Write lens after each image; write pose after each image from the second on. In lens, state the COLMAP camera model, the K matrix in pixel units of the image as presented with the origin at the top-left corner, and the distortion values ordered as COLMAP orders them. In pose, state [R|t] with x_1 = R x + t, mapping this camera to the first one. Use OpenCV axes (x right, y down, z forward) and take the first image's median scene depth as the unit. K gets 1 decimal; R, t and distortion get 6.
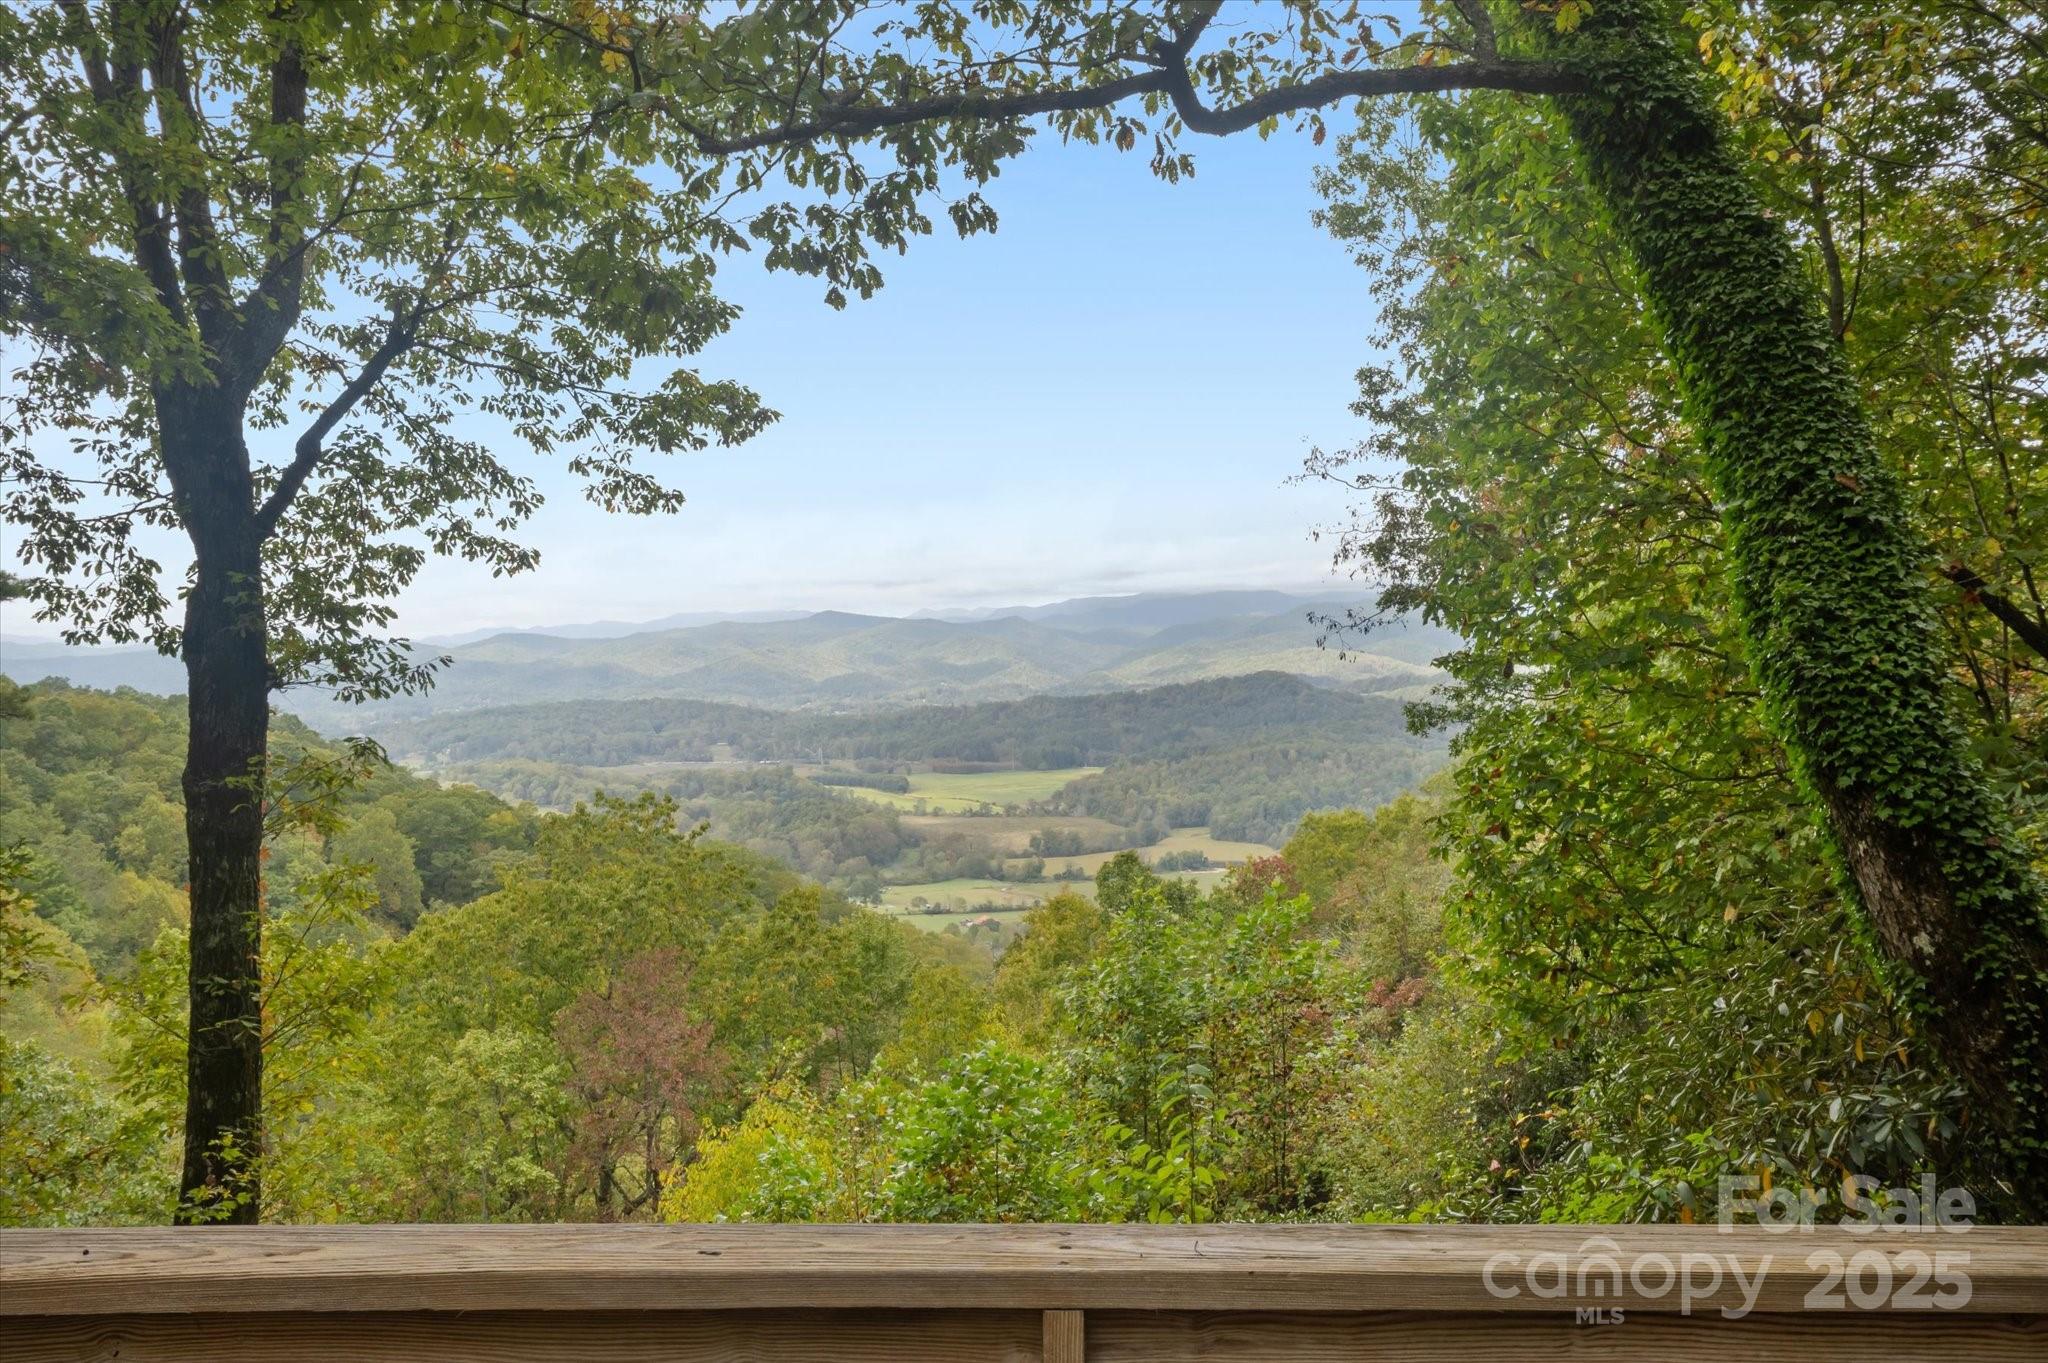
lens RADIAL K [[1710.0, 0, 1024.0], [0, 1710.0, 681.5], [0, 0, 1]] dist [0.004005, 0.007800]
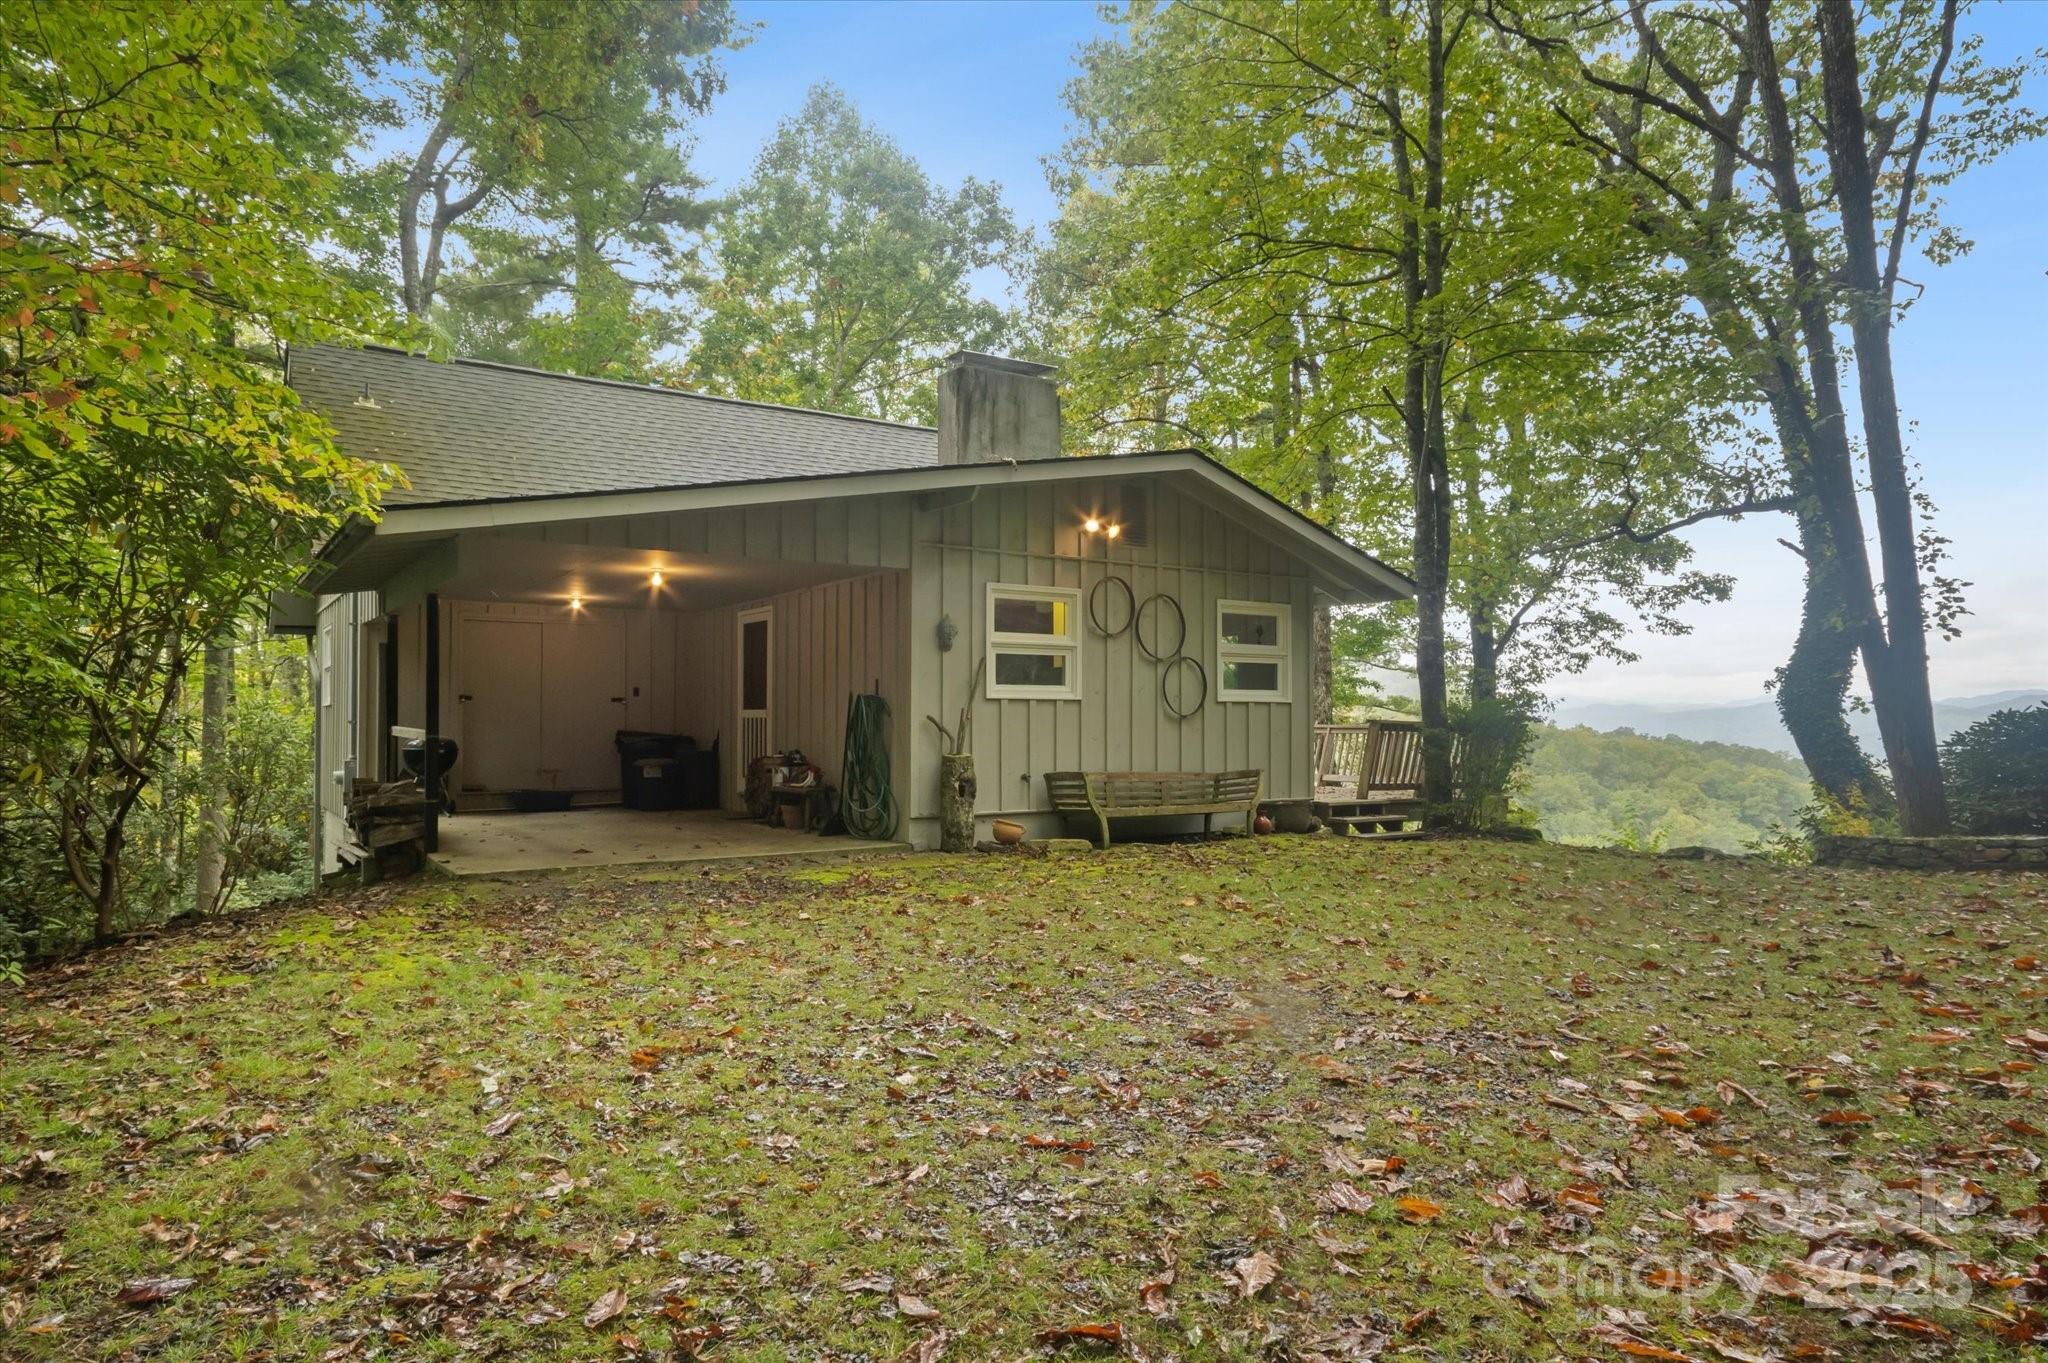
lens RADIAL K [[1263.9, 0, 1018.5], [0, 1263.9, 671.3], [0, 0, 1]] dist [0.026070, -0.001342]
pose [[0.567134, -0.020456, -0.823371, 0.697108], [-0.016377, 0.999214, -0.036105, 0.025295], [0.823463, 0.033961, 0.566353, -0.699806]]
